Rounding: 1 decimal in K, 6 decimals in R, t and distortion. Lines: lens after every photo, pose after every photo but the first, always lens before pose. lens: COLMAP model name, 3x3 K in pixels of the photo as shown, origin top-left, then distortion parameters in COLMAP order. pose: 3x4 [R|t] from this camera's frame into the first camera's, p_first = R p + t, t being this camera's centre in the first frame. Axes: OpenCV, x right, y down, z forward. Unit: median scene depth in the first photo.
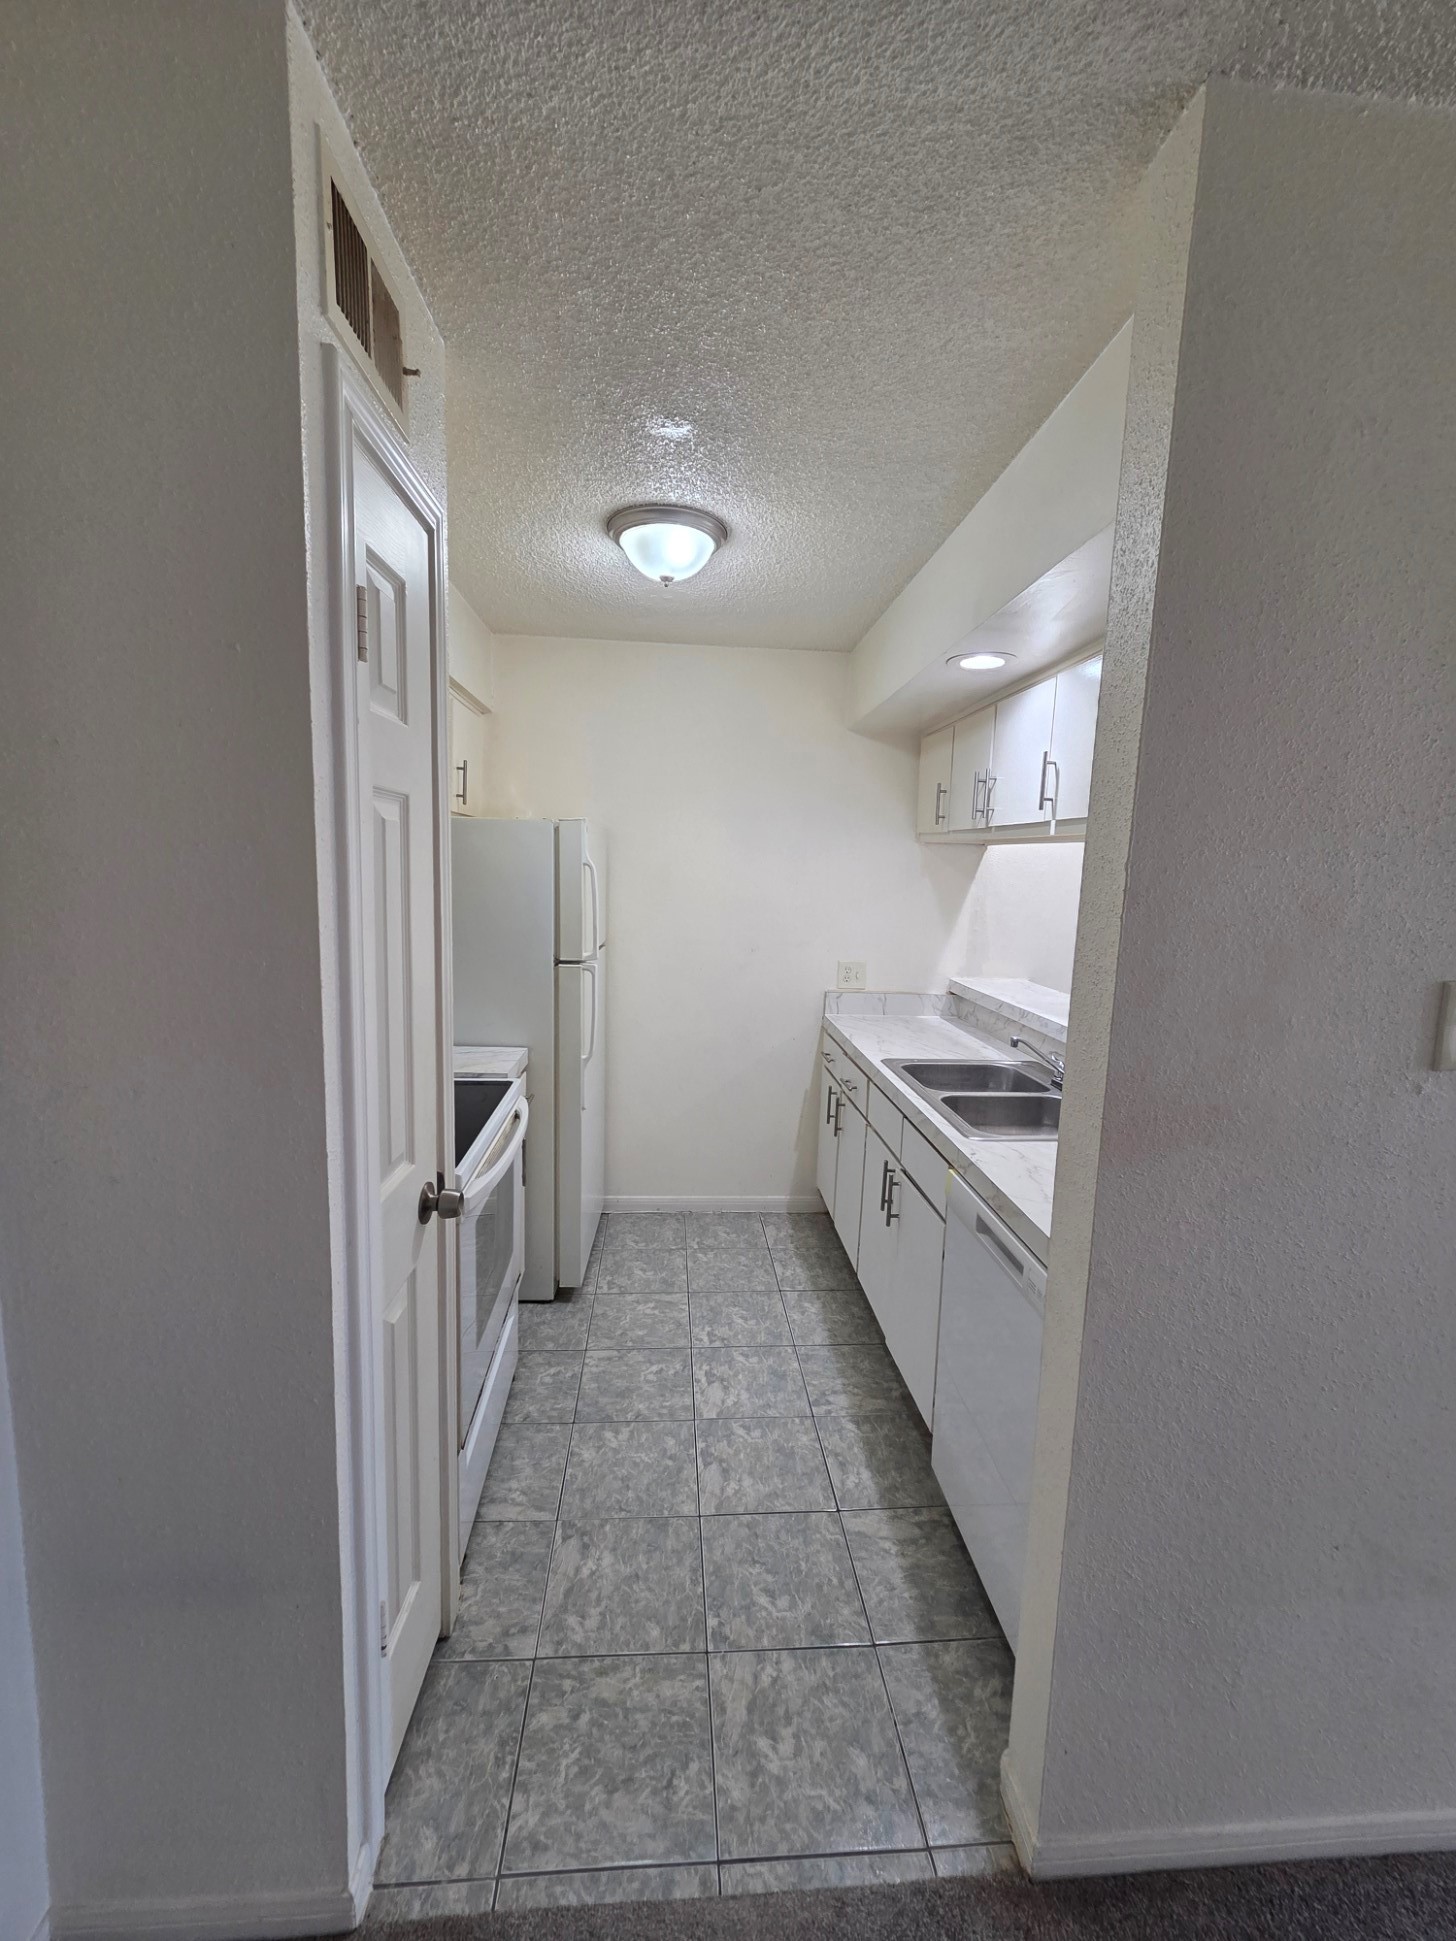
lens RADIAL K [[793.3, 0, 727.8], [0, 793.3, 967.0], [0, 0, 1]] dist [-0.000723, -0.000093]
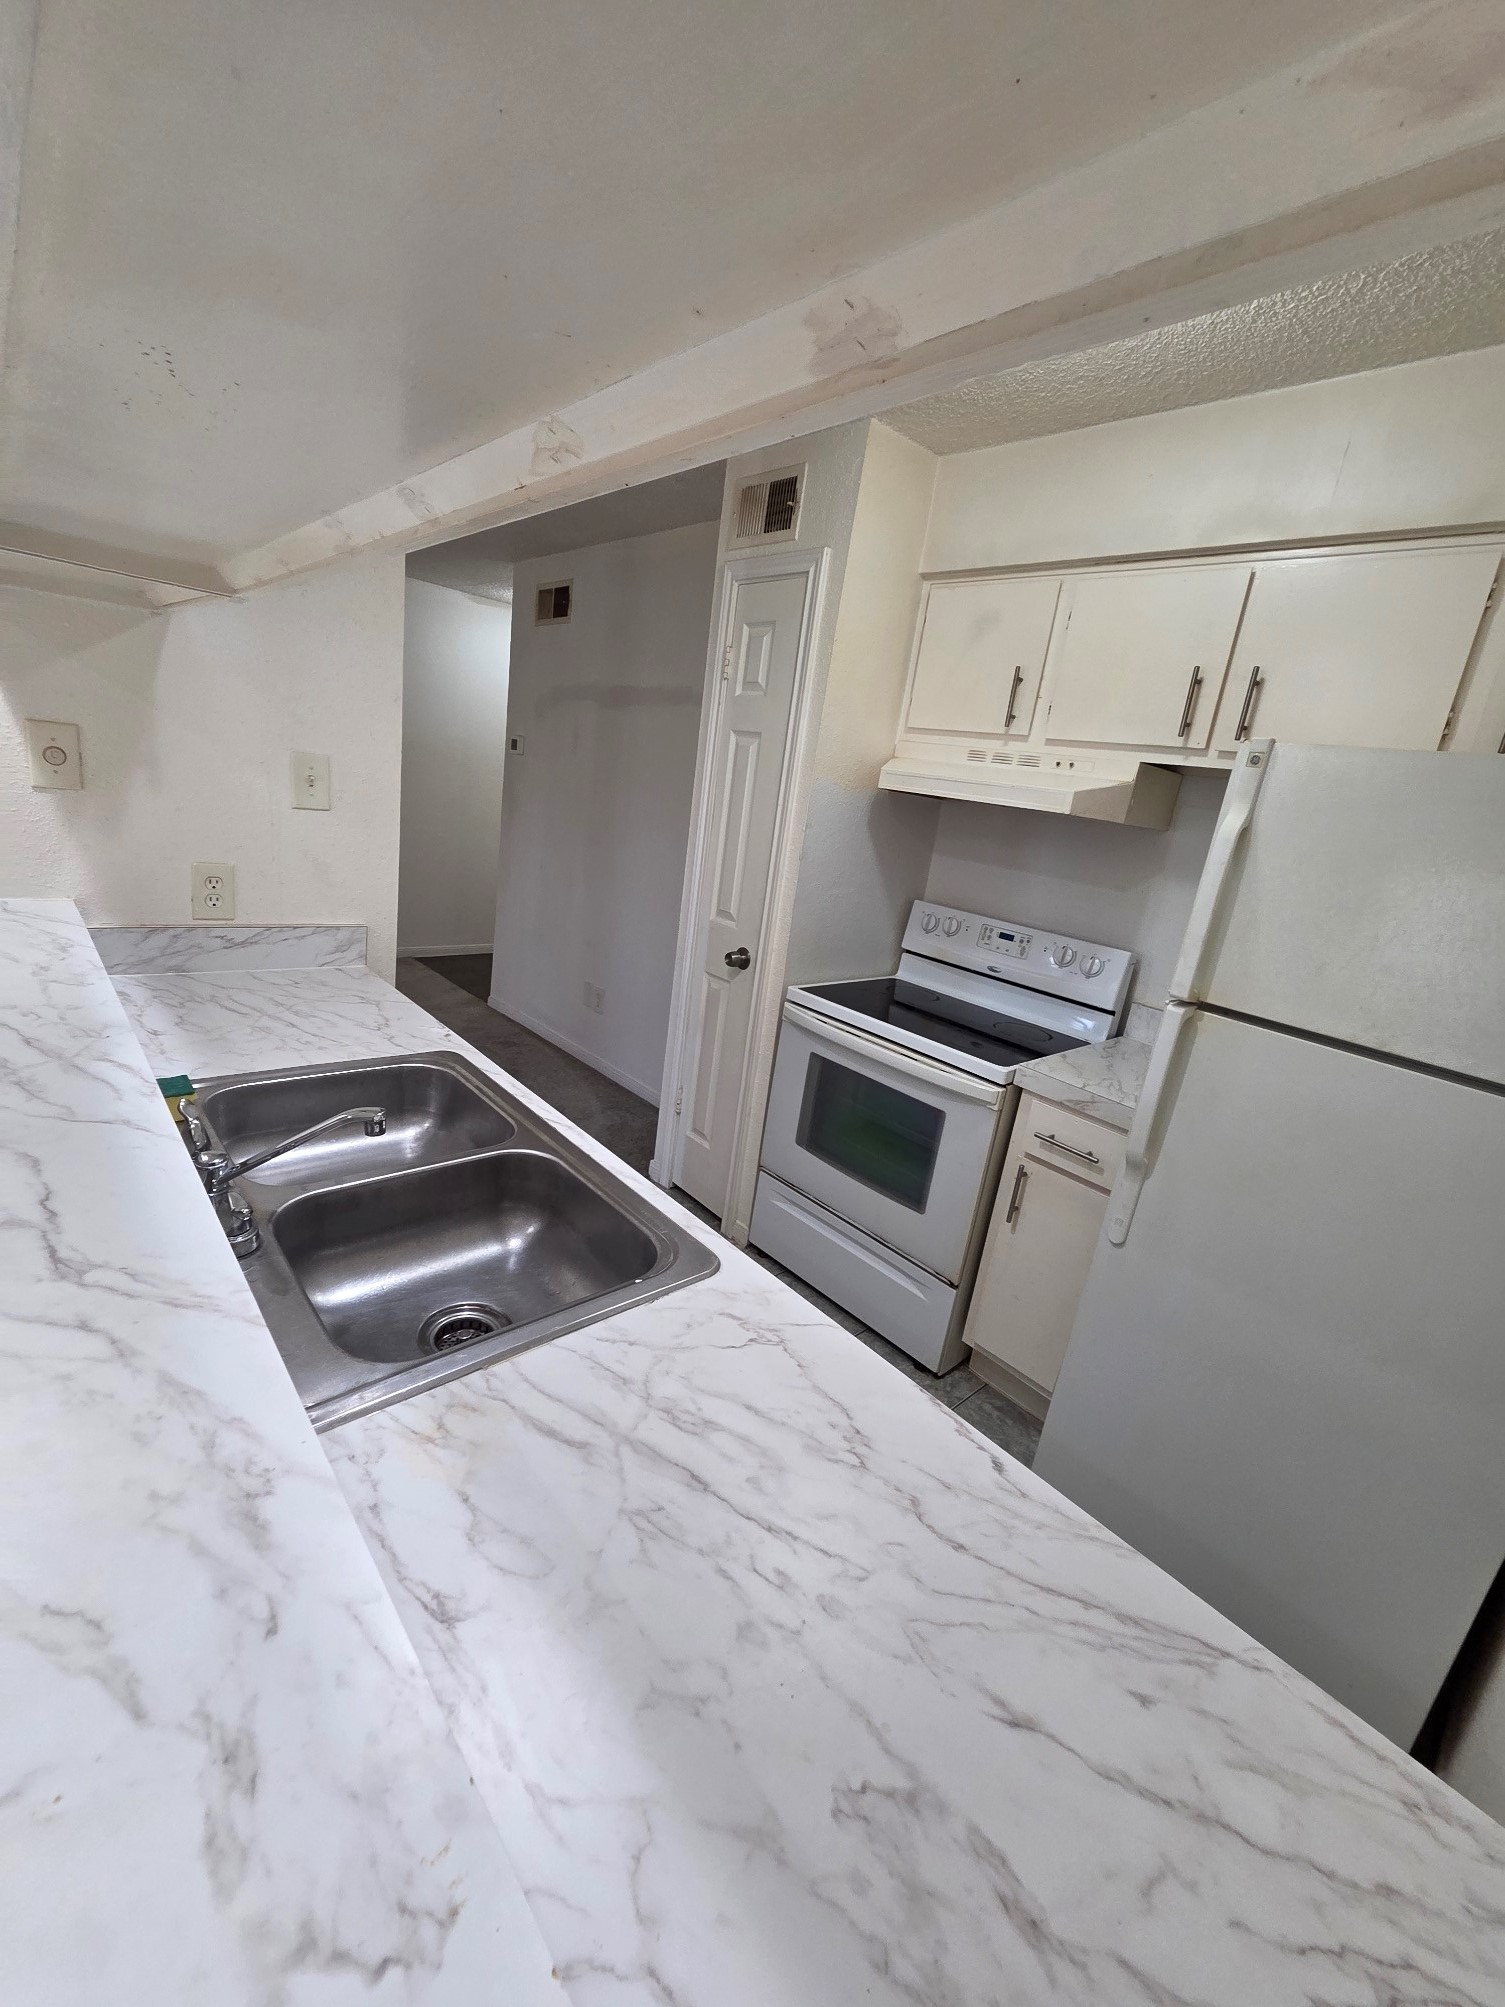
lens RADIAL K [[821.9, 0, 746.1], [0, 821.9, 1007.7], [0, 0, 1]] dist [0.000664, -0.000714]
pose [[-0.780910, 0.039267, -0.623408, 0.422464], [-0.228595, 0.910825, 0.343719, -0.128912], [0.581312, 0.410922, -0.702296, 1.242539]]
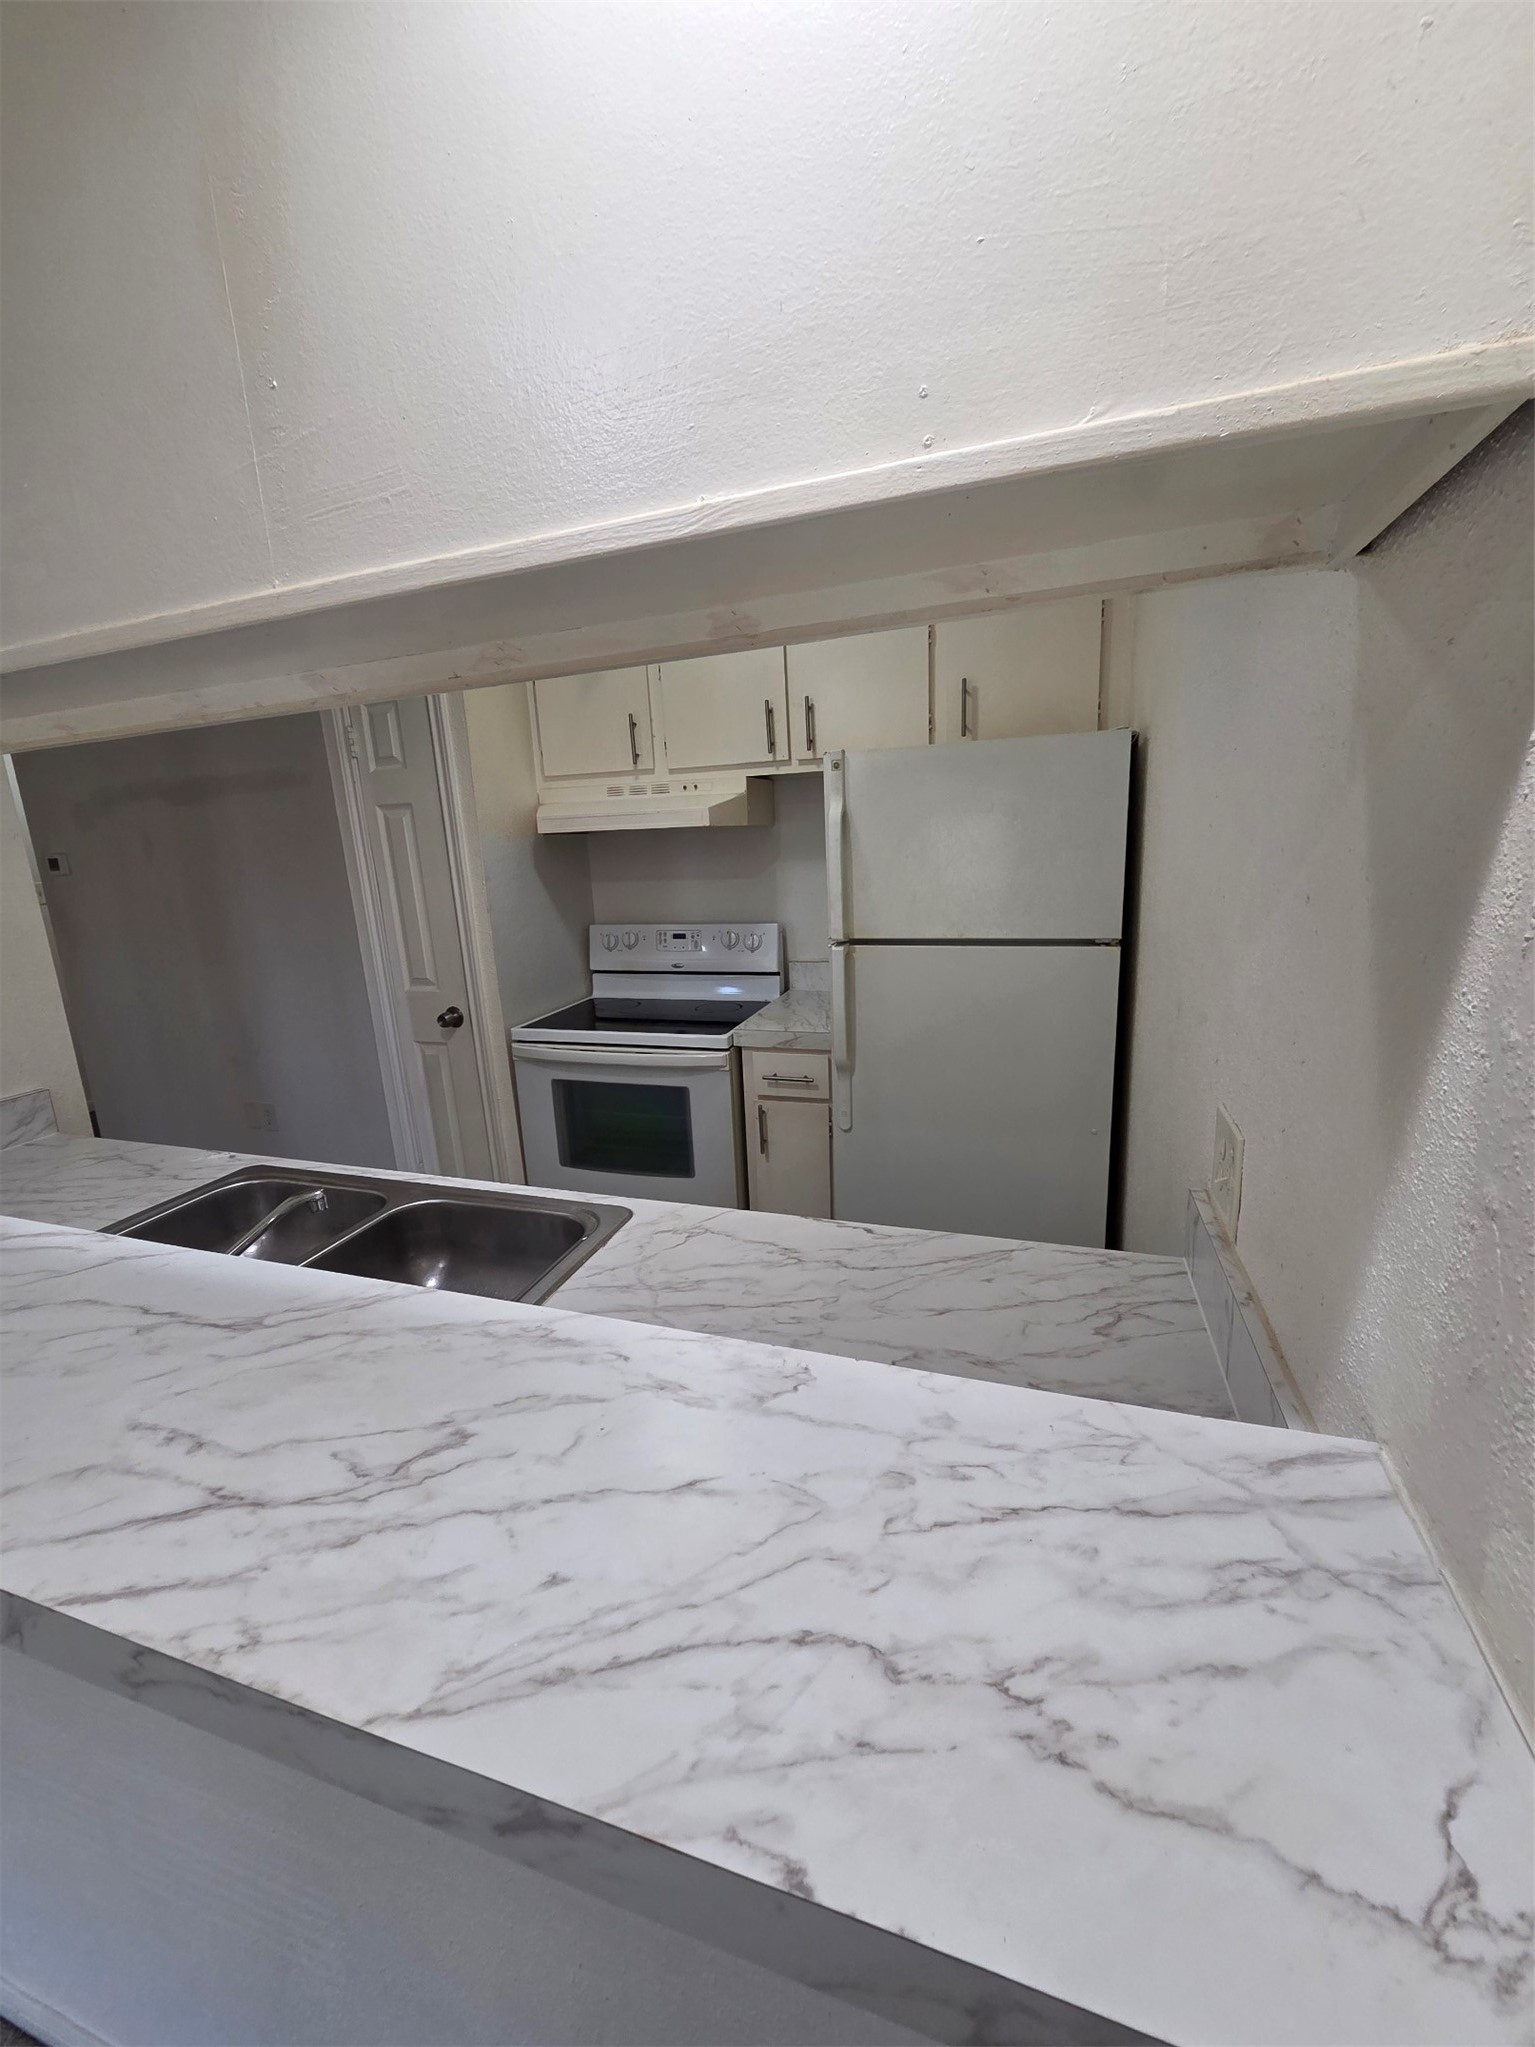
lens RADIAL K [[839.8, 0, 760.2], [0, 839.8, 1028.4], [0, 0, 1]] dist [-0.001268, -0.000091]
pose [[-0.391561, 0.206863, -0.896598, 0.600825], [-0.078181, 0.963399, 0.256418, -0.126786], [0.916825, 0.170500, -0.361057, 1.251194]]
